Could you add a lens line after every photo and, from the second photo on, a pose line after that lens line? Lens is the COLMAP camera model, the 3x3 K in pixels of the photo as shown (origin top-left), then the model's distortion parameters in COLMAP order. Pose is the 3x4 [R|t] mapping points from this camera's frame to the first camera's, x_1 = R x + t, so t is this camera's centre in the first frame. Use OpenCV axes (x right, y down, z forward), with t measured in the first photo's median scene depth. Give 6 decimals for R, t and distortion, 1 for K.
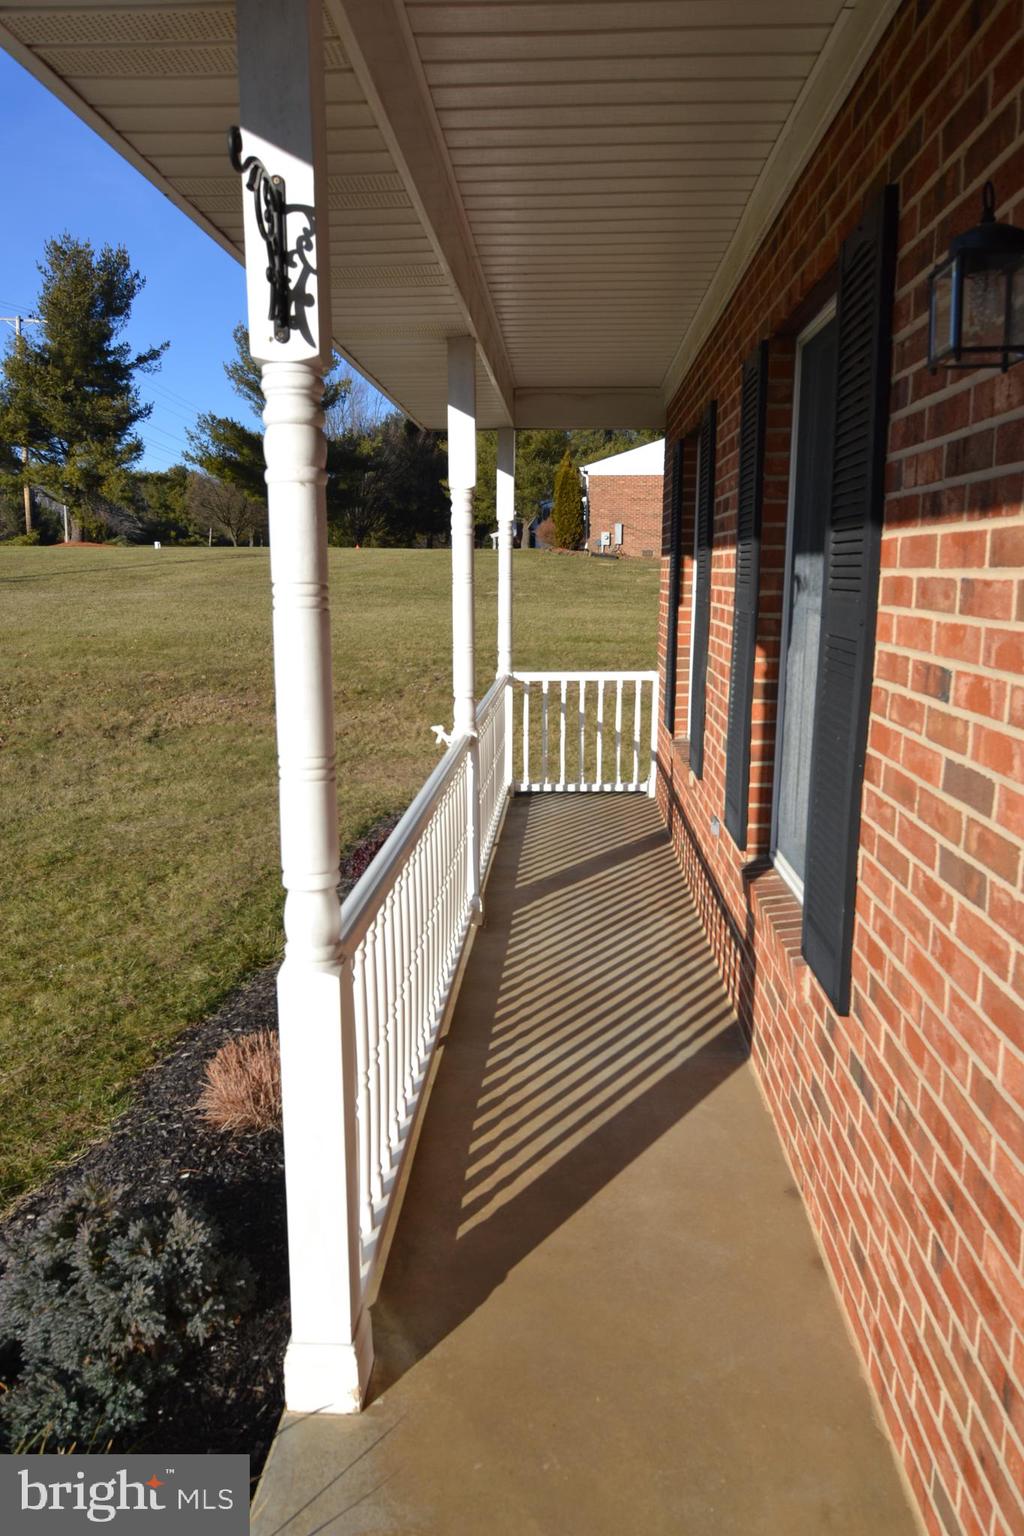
lens RADIAL K [[1074.4, 0, 514.9], [0, 1074.4, 765.2], [0, 0, 1]] dist [0.005074, -0.006388]
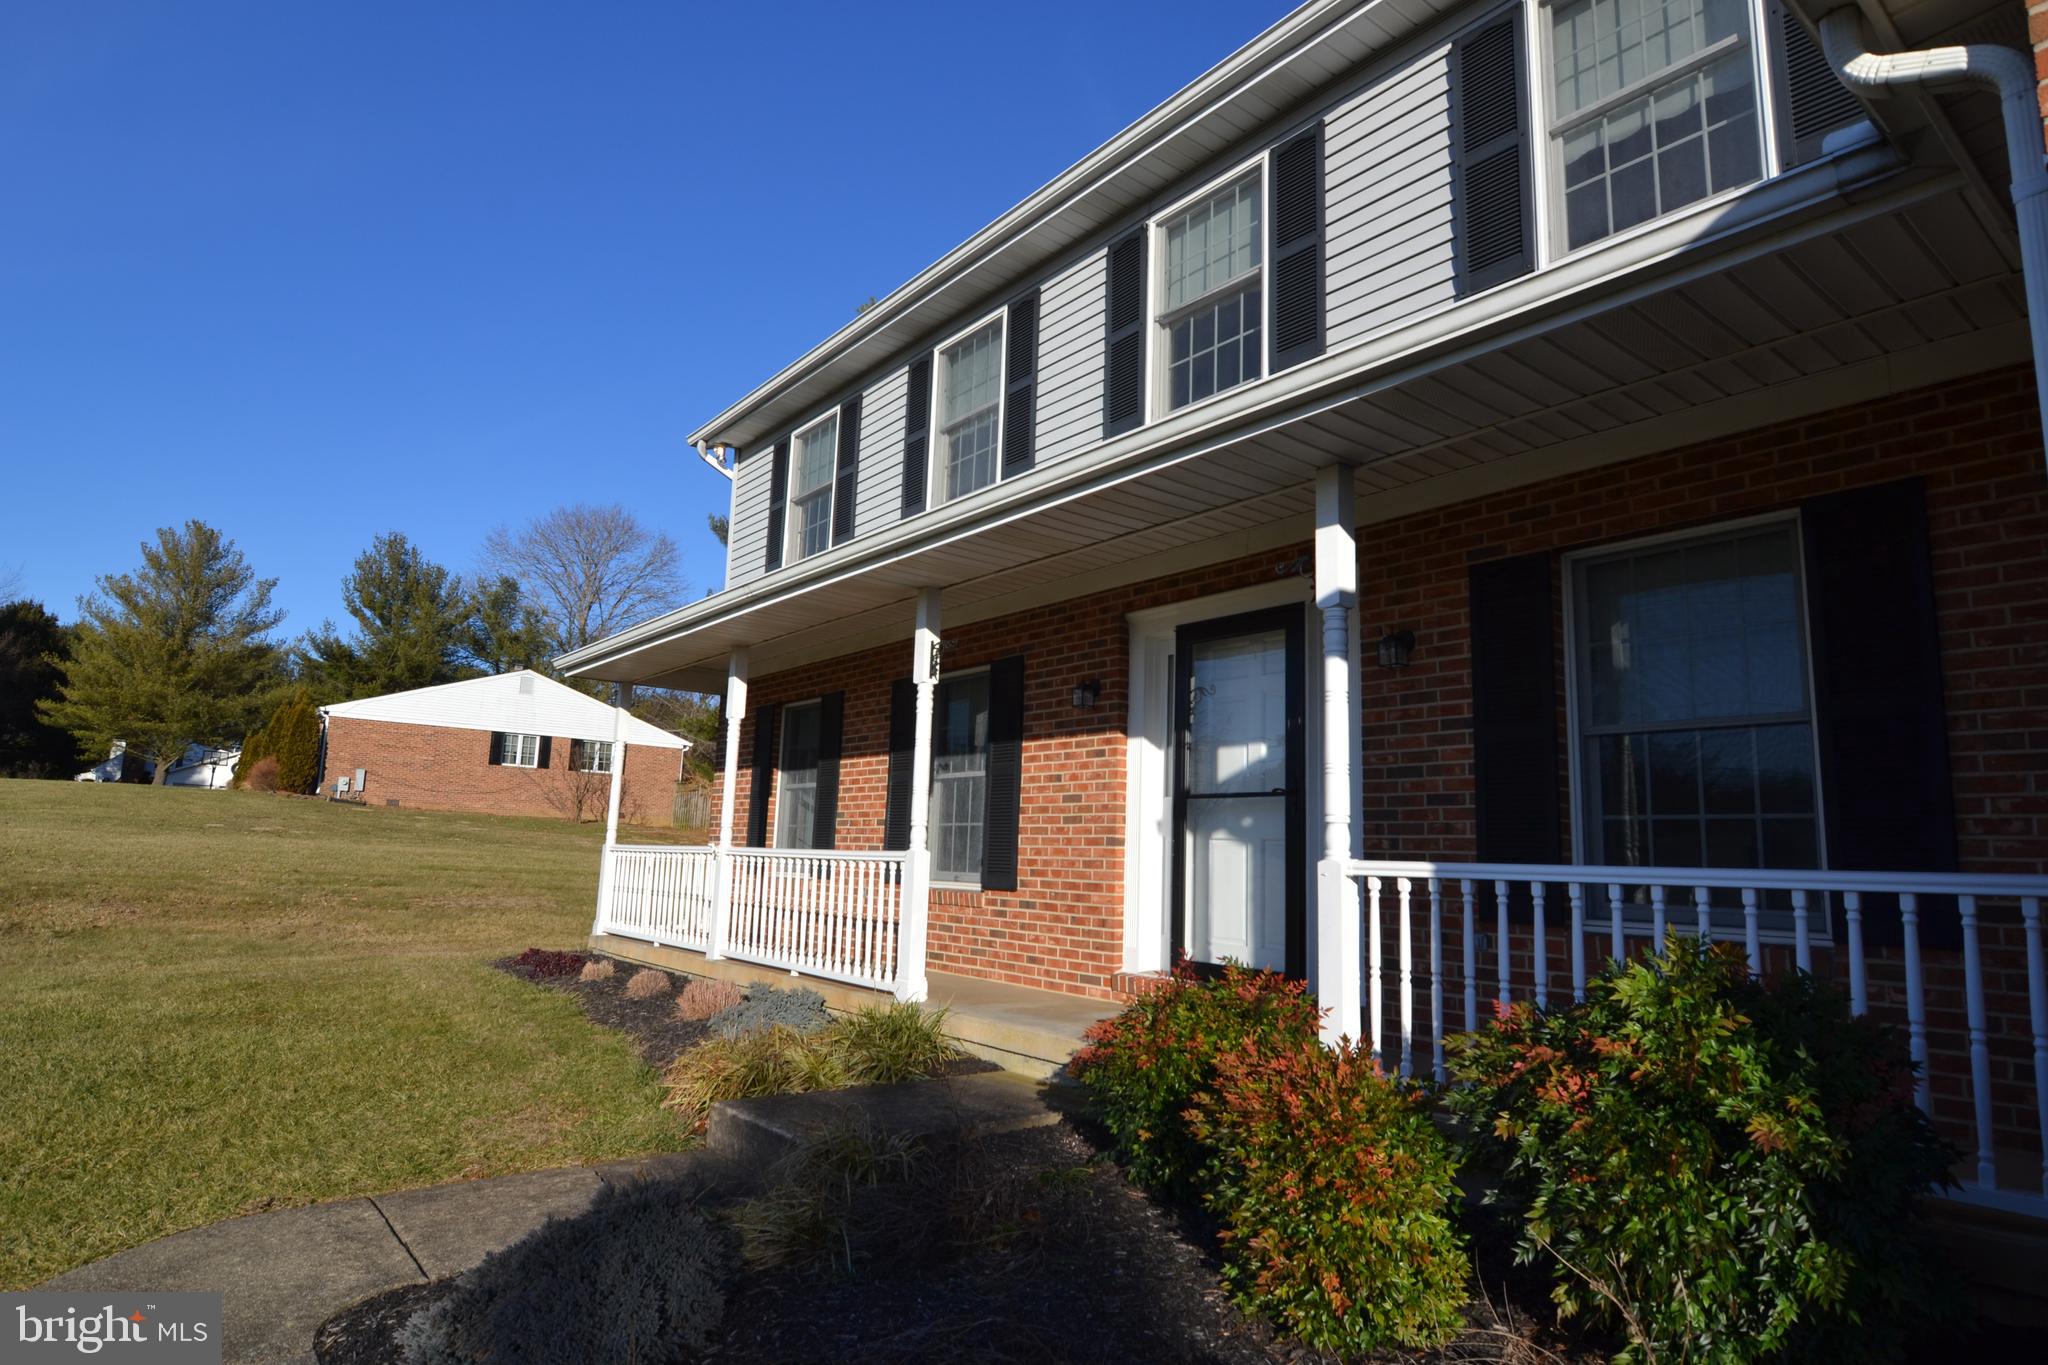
lens RADIAL K [[1095.0, 0, 1045.8], [0, 1095.0, 692.6], [0, 0, 1]] dist [-0.017372, -0.002146]
pose [[0.746828, 0.118790, 0.654322, -0.084579], [0.091063, 0.956381, -0.277566, 0.026993], [-0.658753, 0.266879, 0.703435, -0.069949]]
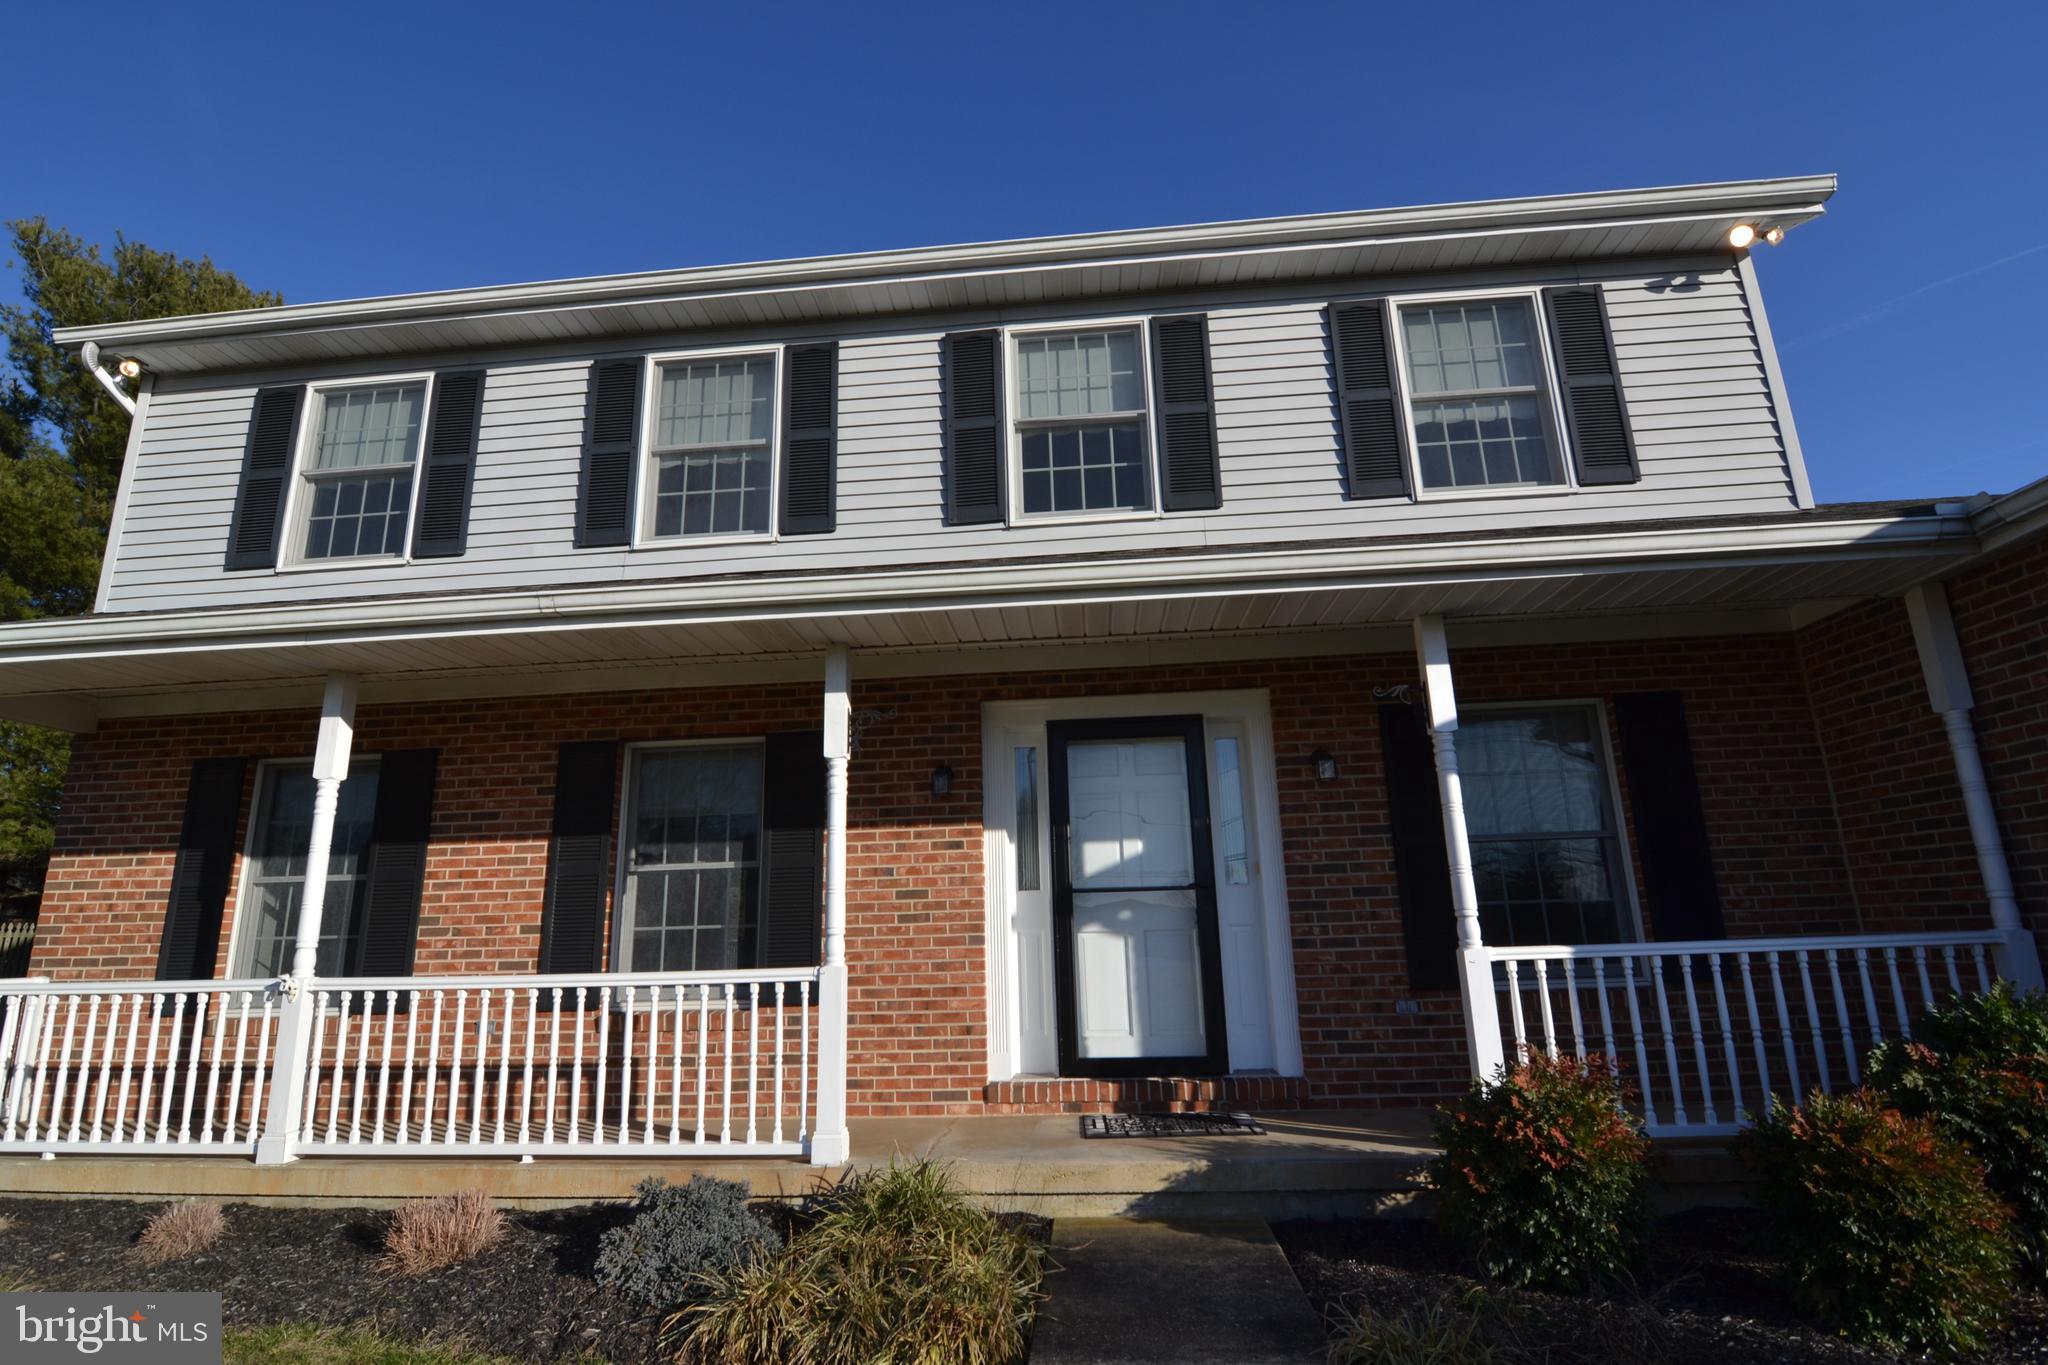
lens RADIAL K [[957.0, 0, 1022.2], [0, 957.0, 698.2], [0, 0, 1]] dist [-0.009815, -0.005682]
pose [[0.053863, 0.234801, 0.970550, -0.102693], [0.204717, 0.948719, -0.240881, 0.008704], [-0.977338, 0.211662, 0.003033, 0.014428]]
